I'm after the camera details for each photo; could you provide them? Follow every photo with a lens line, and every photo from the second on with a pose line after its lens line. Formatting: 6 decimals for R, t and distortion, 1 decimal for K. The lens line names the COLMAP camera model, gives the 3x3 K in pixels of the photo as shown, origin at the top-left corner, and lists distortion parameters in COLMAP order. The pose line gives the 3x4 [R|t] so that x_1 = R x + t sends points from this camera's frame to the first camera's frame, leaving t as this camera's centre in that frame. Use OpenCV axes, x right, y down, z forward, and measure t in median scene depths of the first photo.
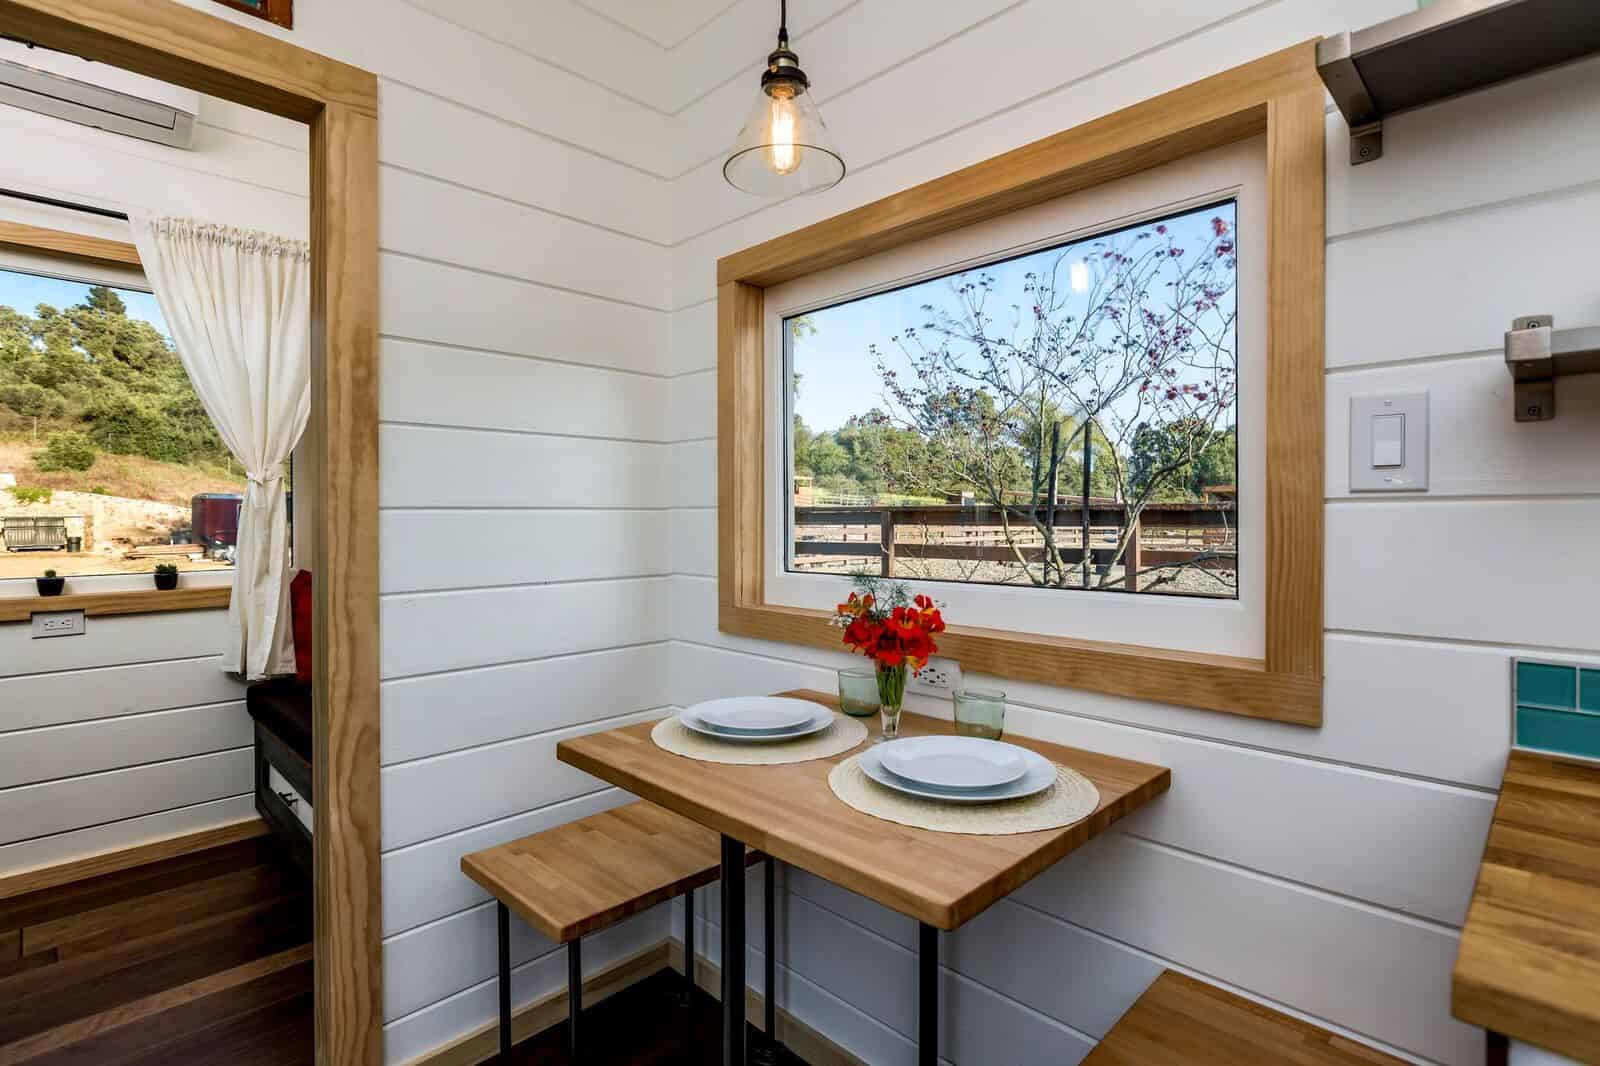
lens RADIAL K [[787.5, 0, 799.0], [0, 787.5, 519.8], [0, 0, 1]] dist [-0.001964, 0.000276]
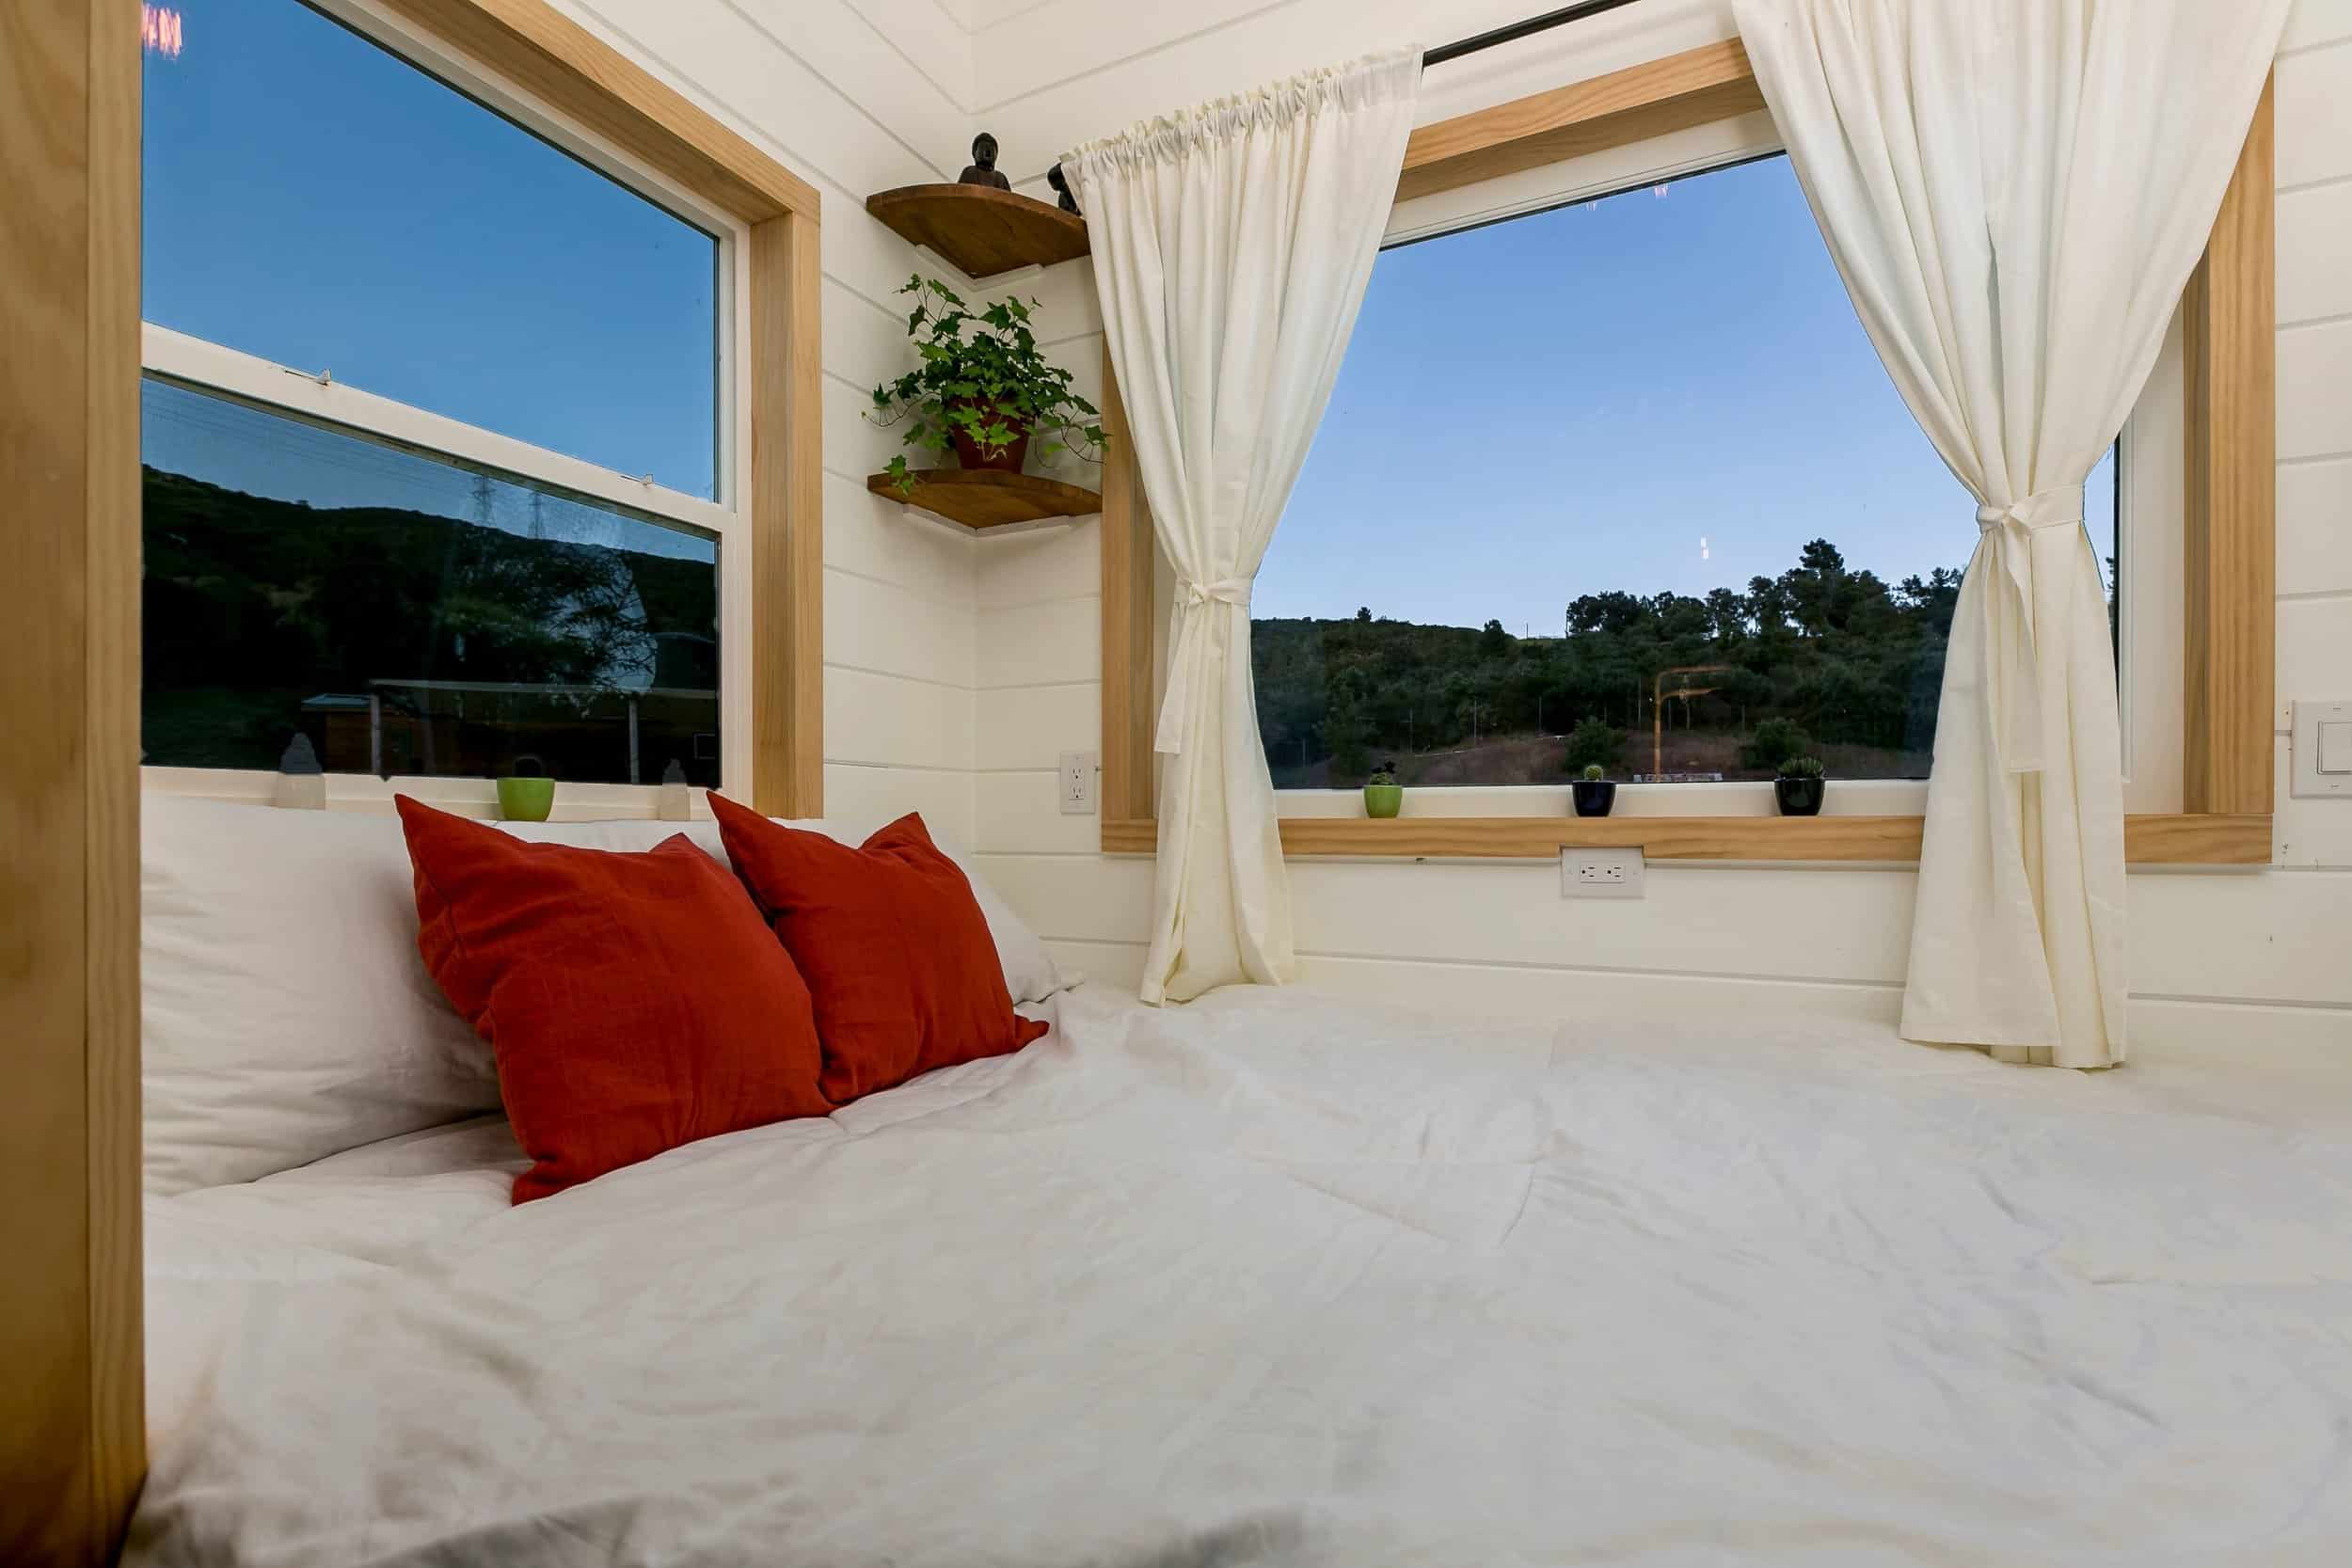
lens RADIAL K [[1134.4, 0, 1169.8], [0, 1134.4, 833.9], [0, 0, 1]] dist [-0.000794, -0.000022]
pose [[0.321821, 0.005816, -0.946783, -0.316118], [-0.006066, 0.999973, 0.004081, 0.096283], [0.946781, 0.004430, 0.321848, 0.459637]]
